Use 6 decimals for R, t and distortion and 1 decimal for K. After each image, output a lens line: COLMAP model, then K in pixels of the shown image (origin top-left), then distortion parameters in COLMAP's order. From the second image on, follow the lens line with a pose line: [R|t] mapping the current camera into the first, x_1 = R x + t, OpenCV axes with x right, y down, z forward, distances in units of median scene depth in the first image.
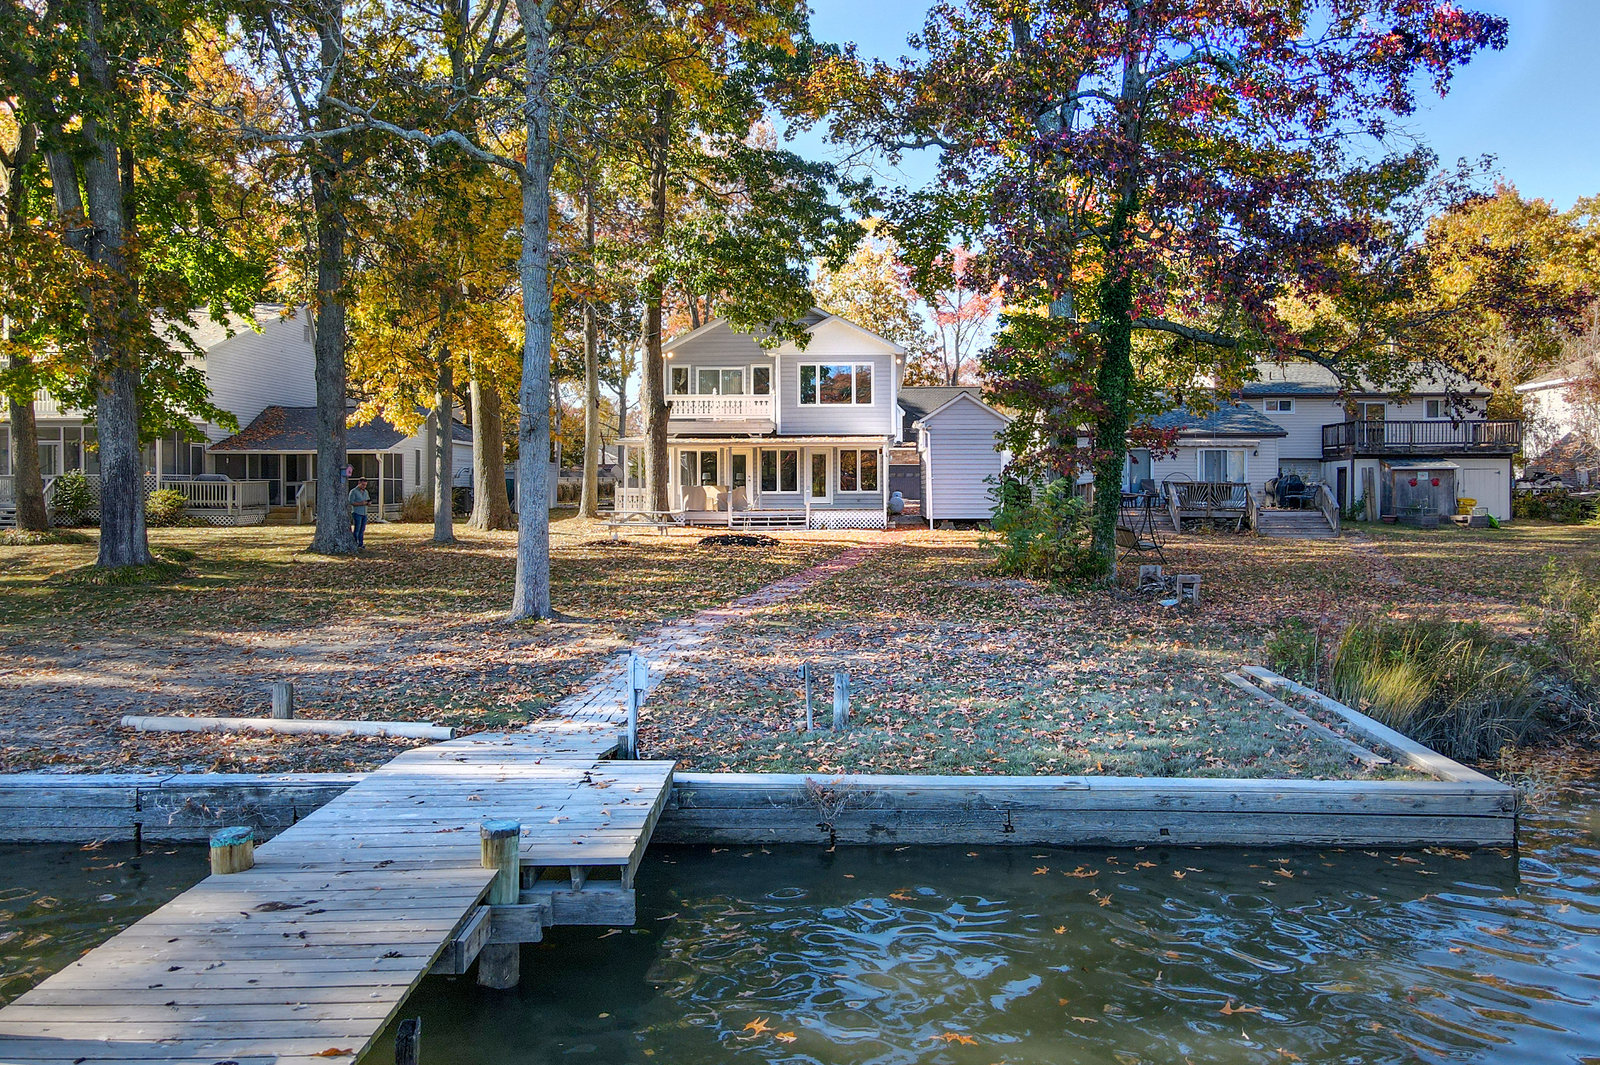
lens RADIAL K [[1076.7, 0, 819.0], [0, 1076.7, 523.8], [0, 0, 1]] dist [0.006136, 0.002682]
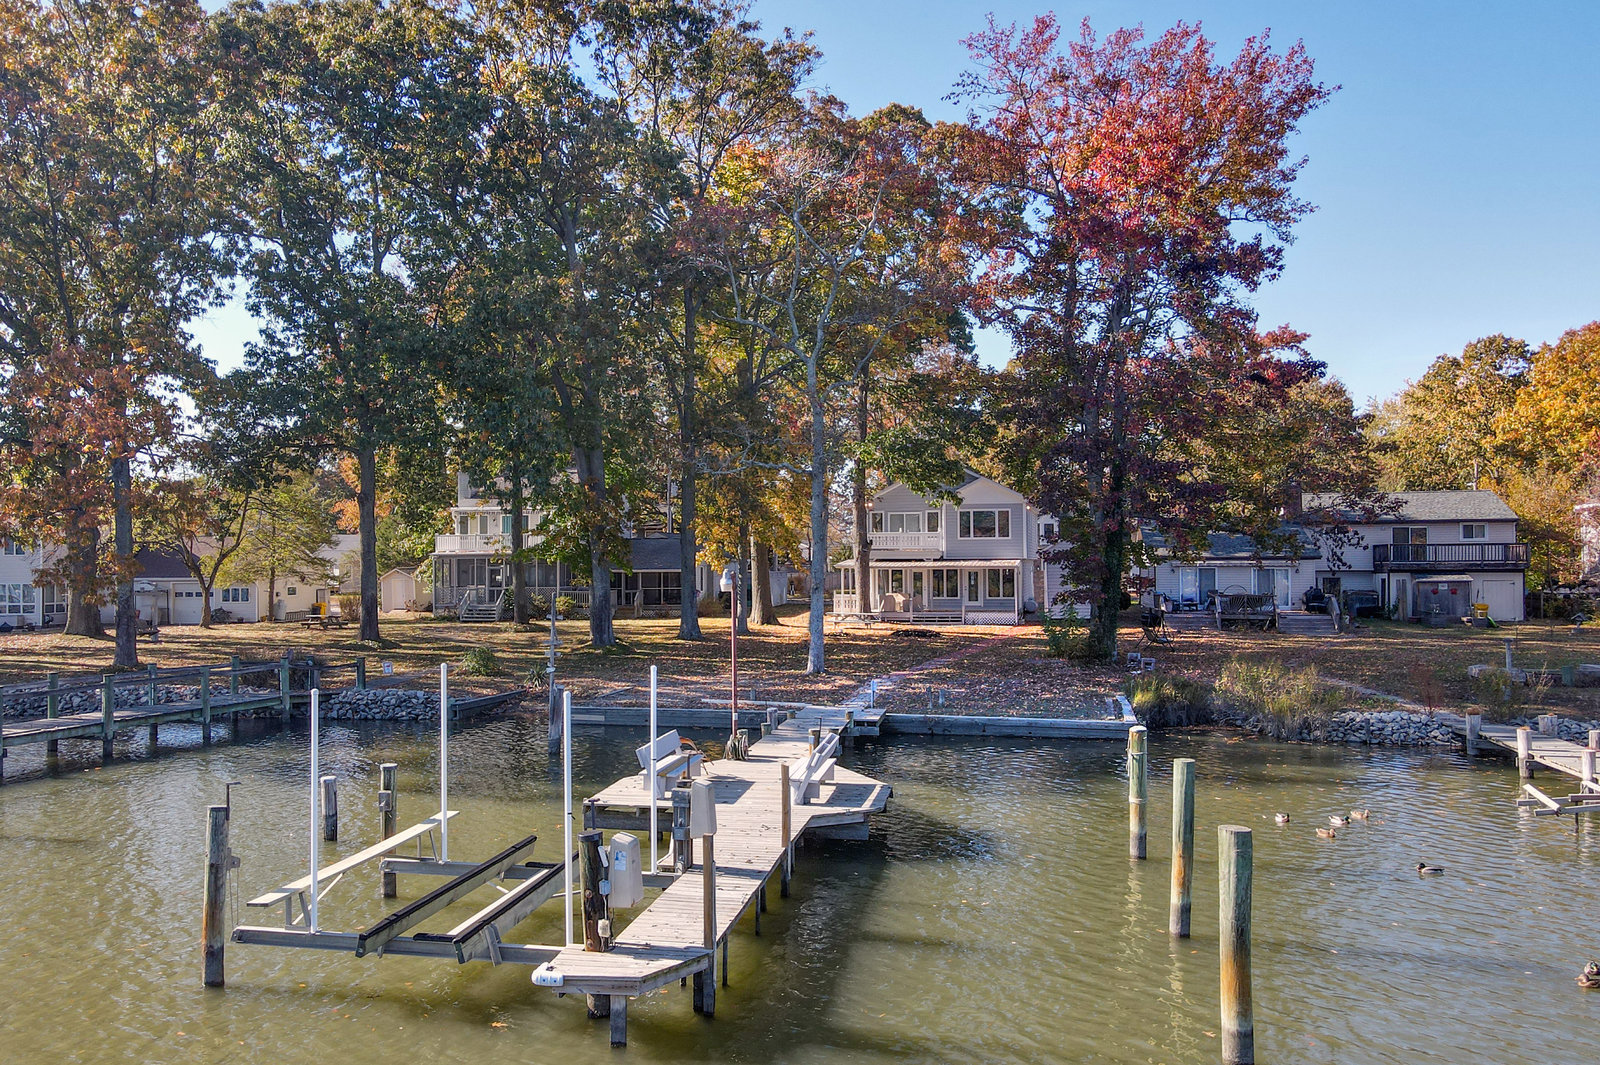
lens RADIAL K [[1158.3, 0, 722.1], [0, 1158.3, 536.4], [0, 0, 1]] dist [0.004819, 0.006933]
pose [[0.968095, -0.010792, -0.250352, 0.068619], [-0.002115, 0.998685, -0.051232, -0.033516], [0.250575, 0.050127, 0.966798, -0.644047]]
